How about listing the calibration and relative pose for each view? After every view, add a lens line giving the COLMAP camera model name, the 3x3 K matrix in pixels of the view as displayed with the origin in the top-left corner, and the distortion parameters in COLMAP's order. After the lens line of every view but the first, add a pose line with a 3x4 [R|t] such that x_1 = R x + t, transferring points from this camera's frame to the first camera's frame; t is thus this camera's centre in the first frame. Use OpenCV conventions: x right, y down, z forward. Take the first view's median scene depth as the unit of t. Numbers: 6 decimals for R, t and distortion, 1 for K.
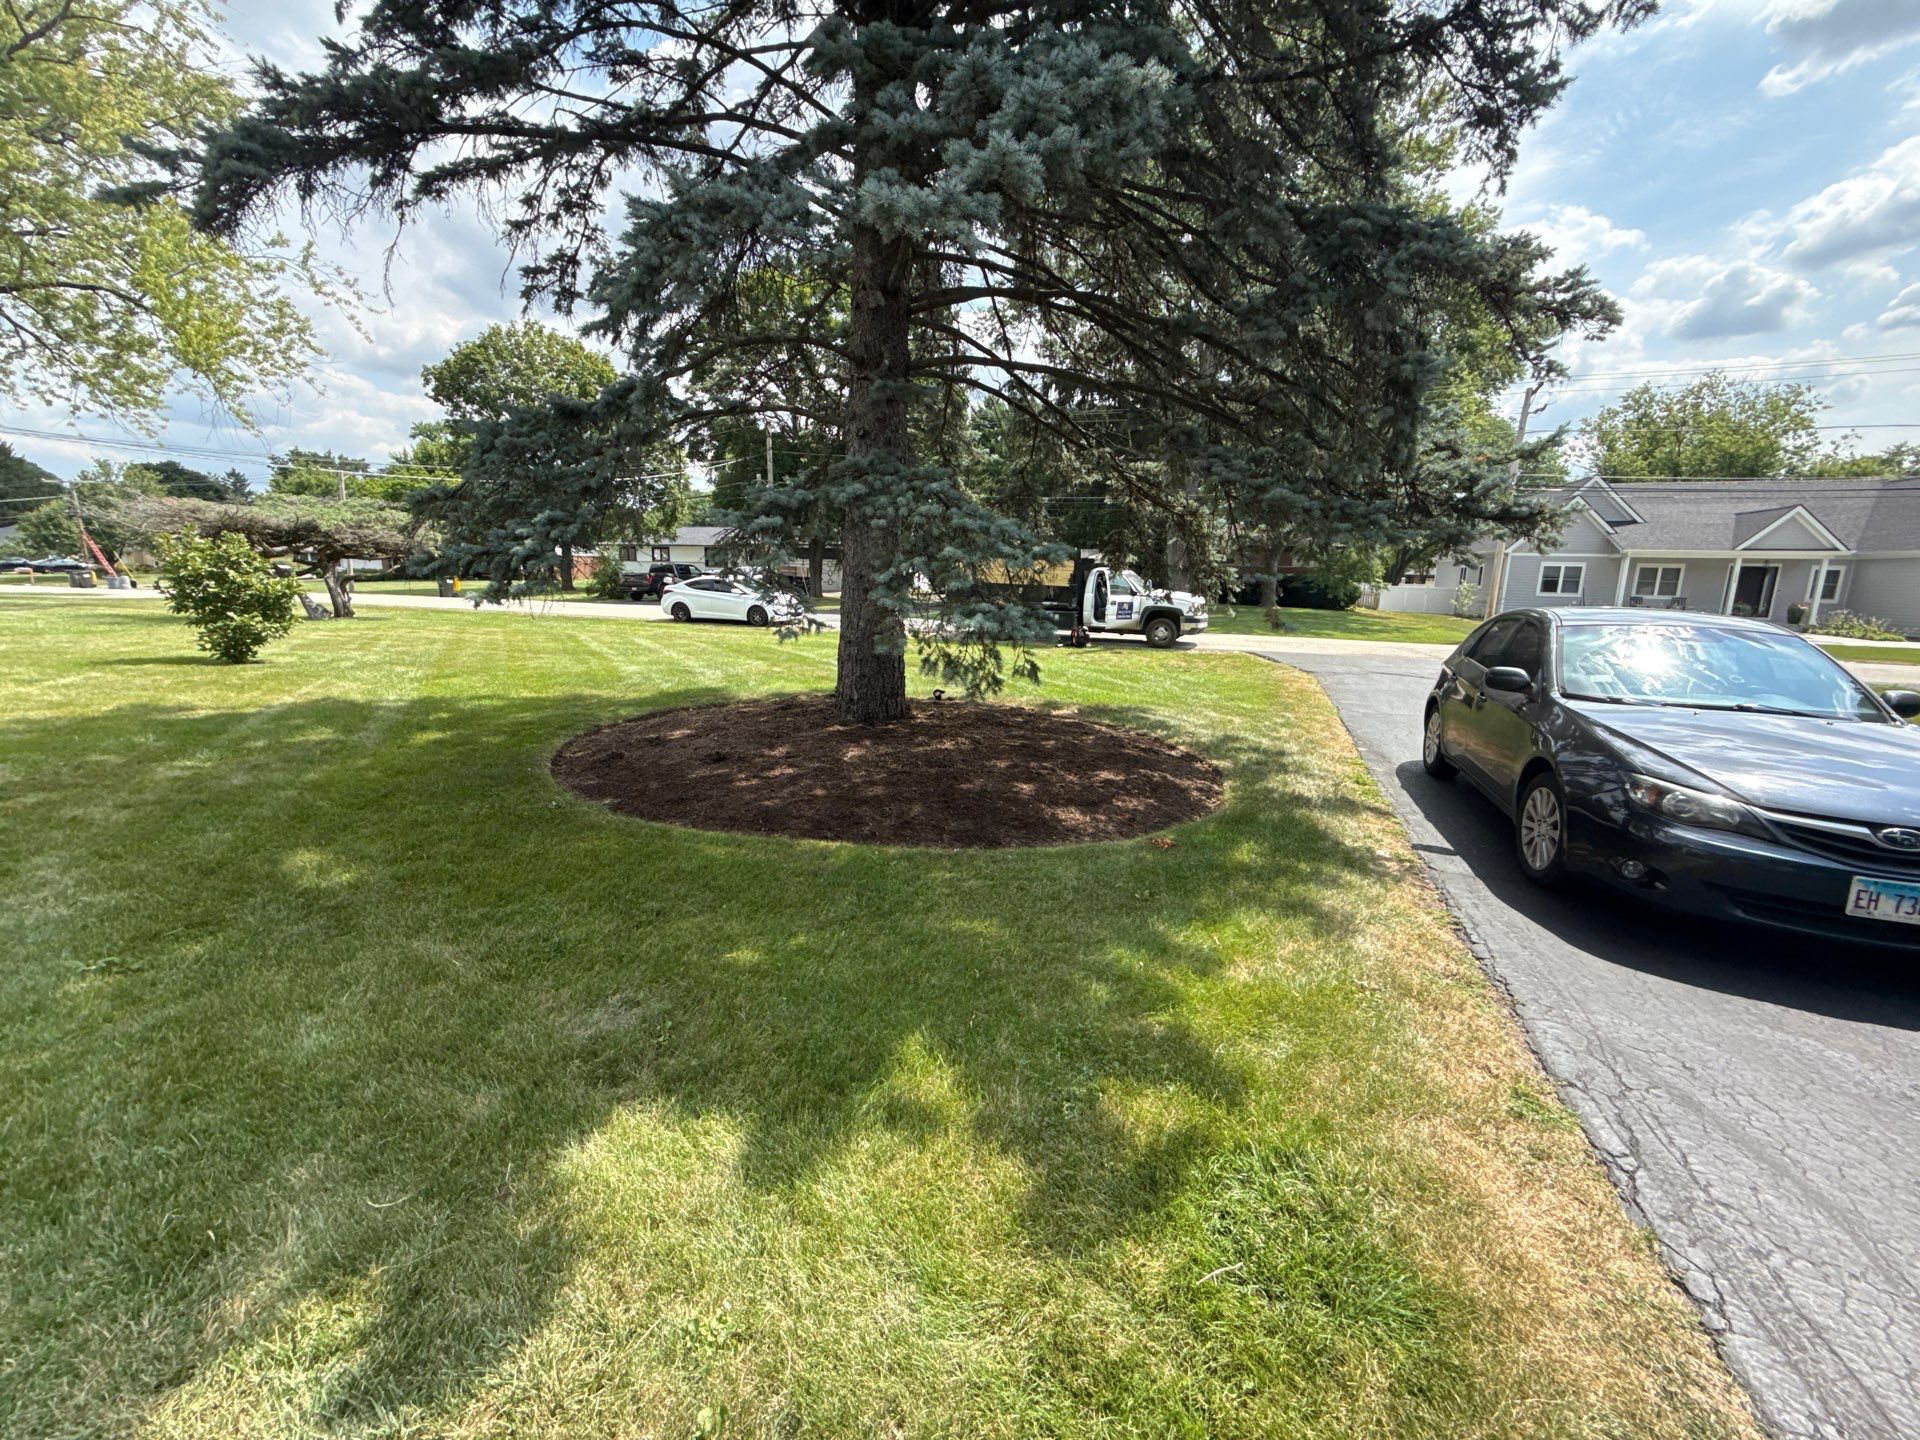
lens RADIAL K [[762.8, 0, 958.4], [0, 762.8, 716.5], [0, 0, 1]] dist [-0.000926, 0.000093]
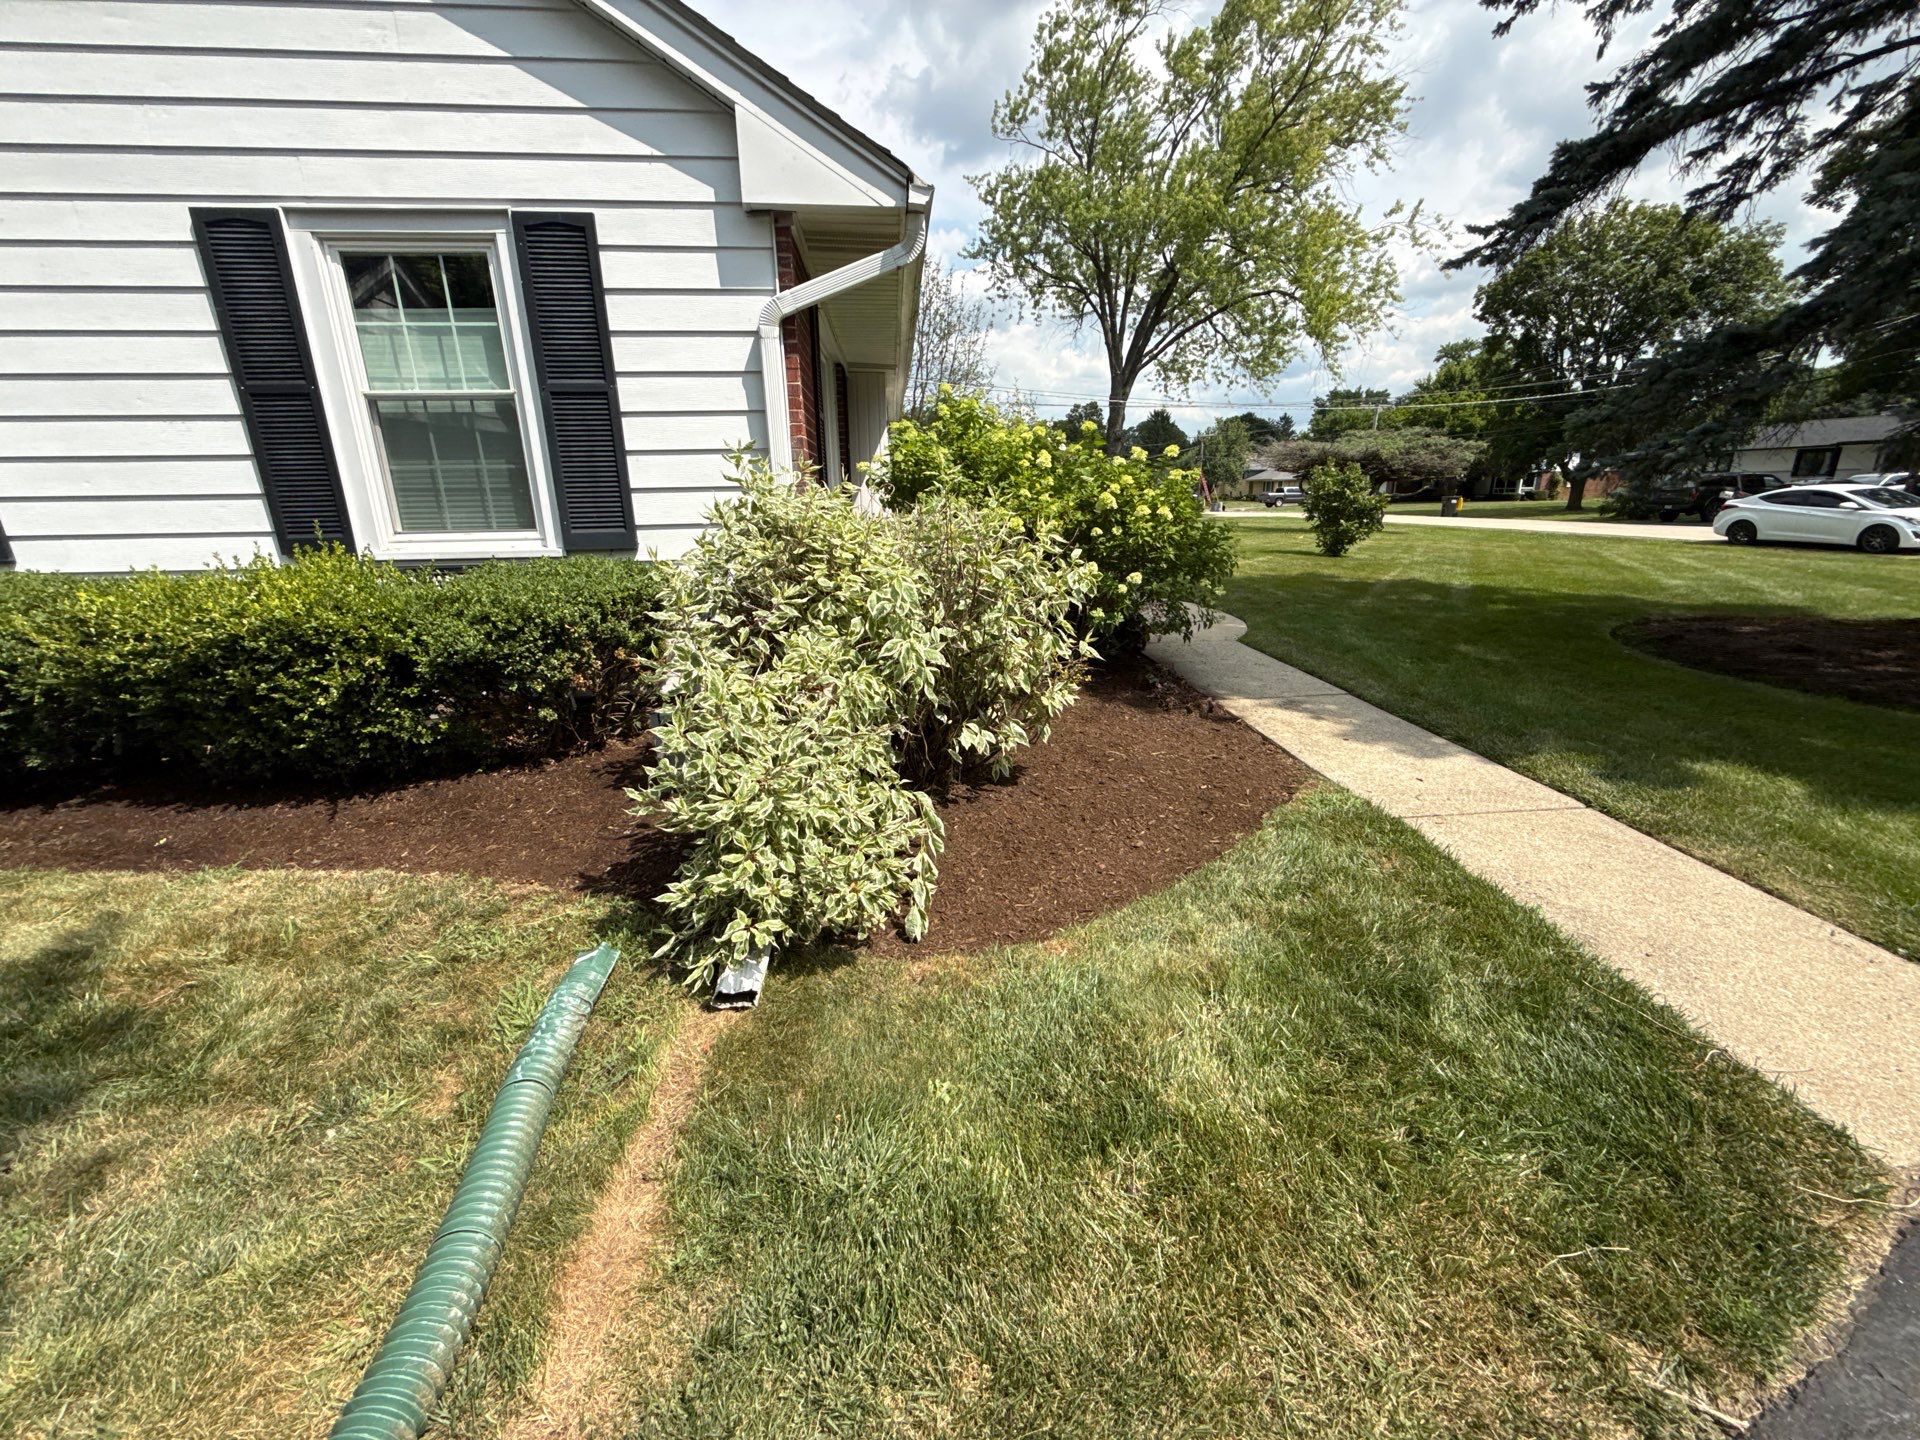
lens RADIAL K [[771.7, 0, 961.3], [0, 771.7, 717.5], [0, 0, 1]] dist [0.003561, -0.000422]
pose [[0.446512, 0.224360, -0.866193, 0.025539], [-0.143100, 0.973499, 0.178388, 0.026649], [0.883261, 0.044300, 0.466784, -0.113718]]
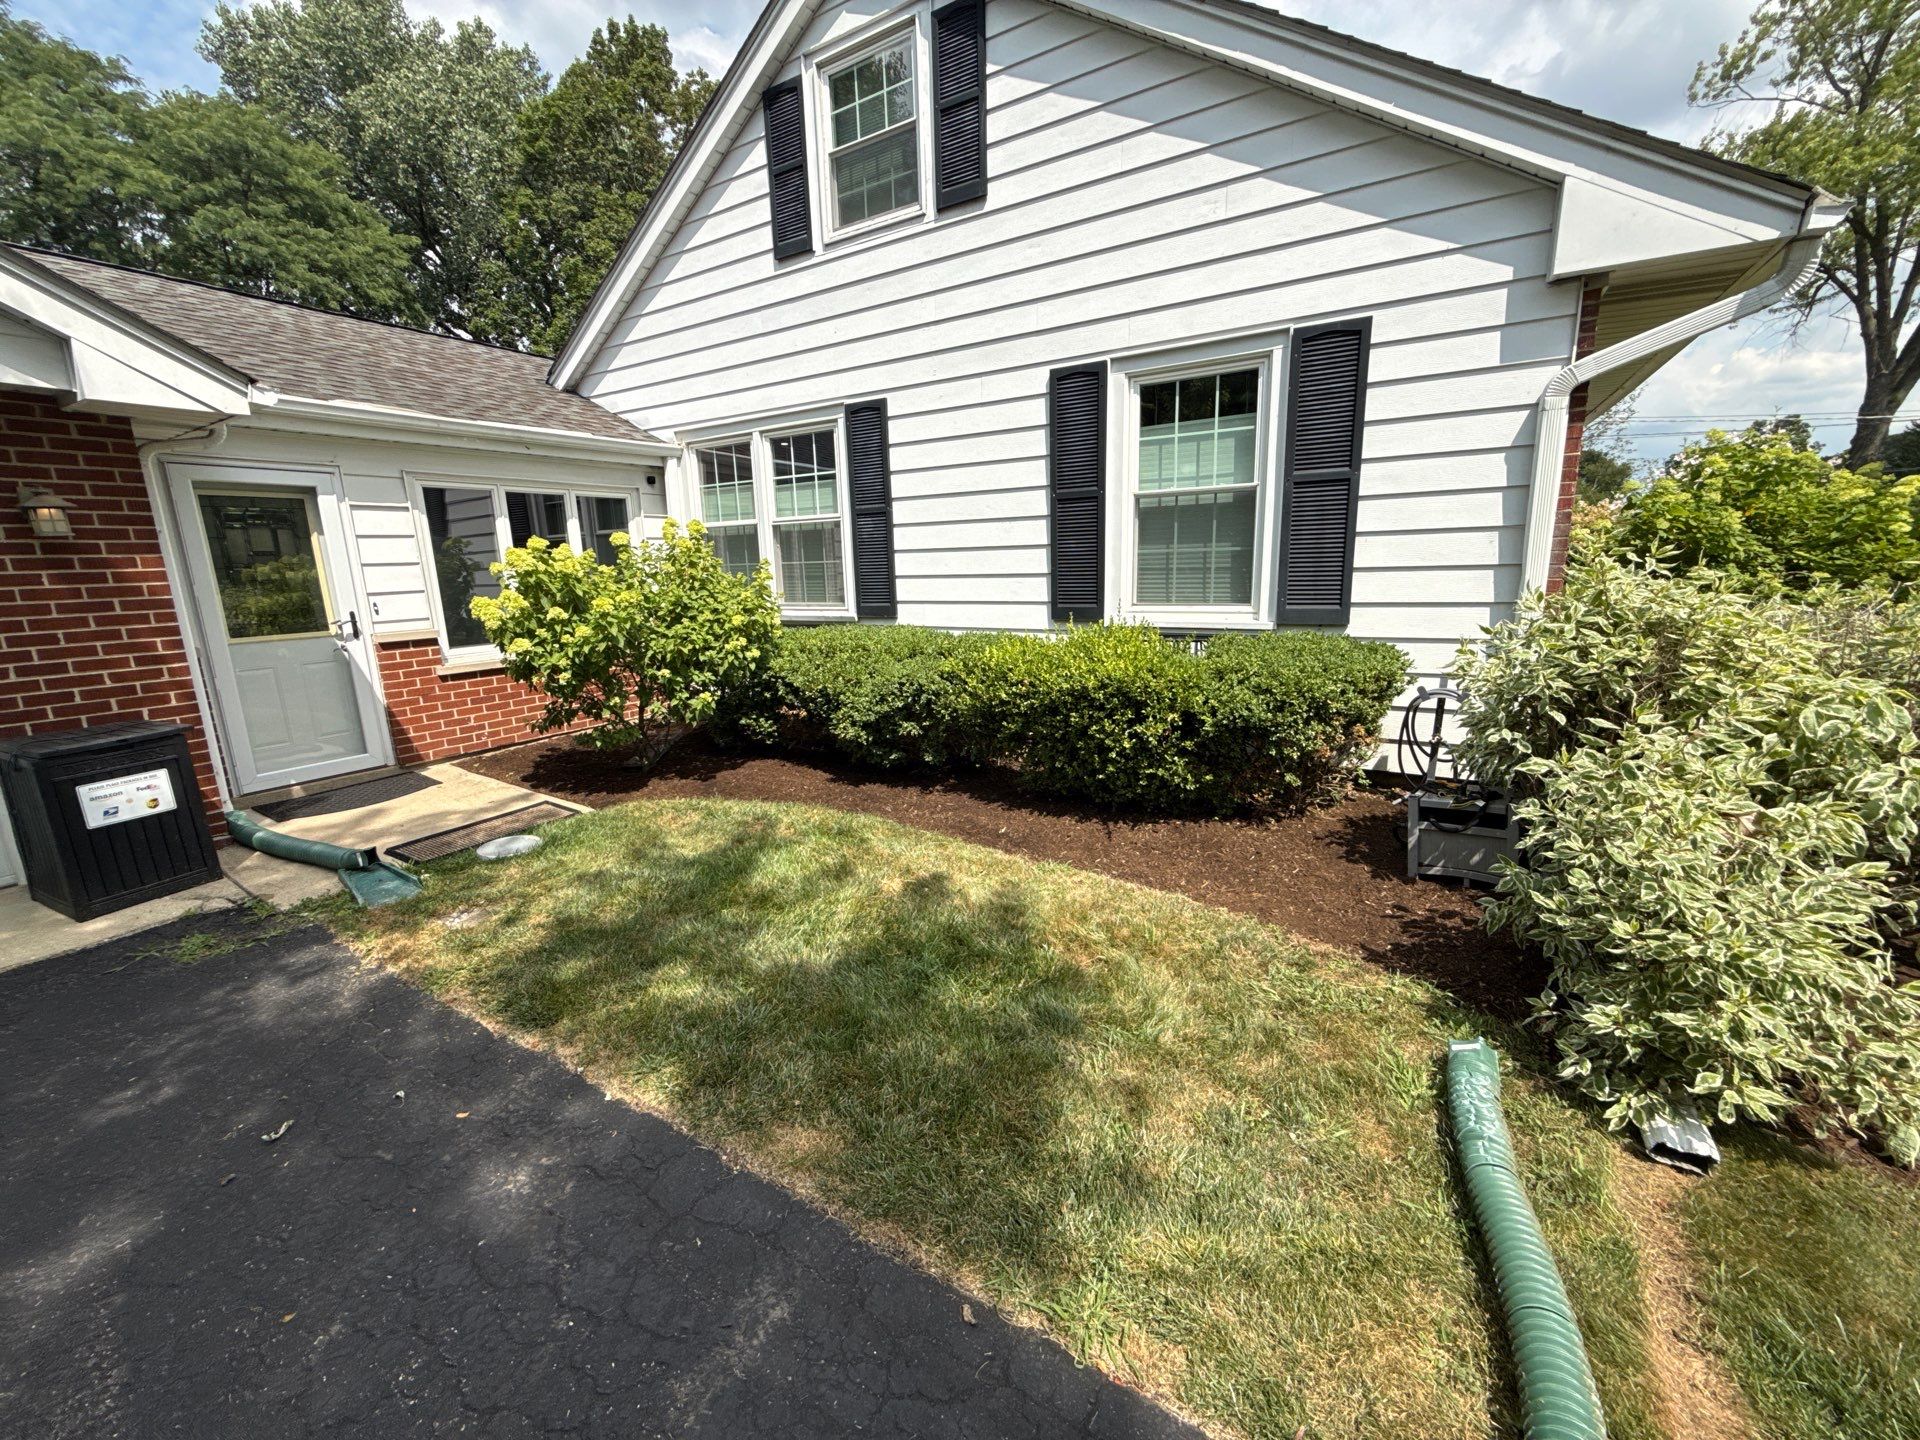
lens RADIAL K [[771.7, 0, 961.3], [0, 771.7, 717.5], [0, 0, 1]] dist [0.003561, -0.000422]
pose [[-0.170046, 0.181540, -0.968570, 0.025869], [-0.159940, 0.964768, 0.208907, 0.028217], [0.972370, 0.190437, -0.135019, -0.146629]]
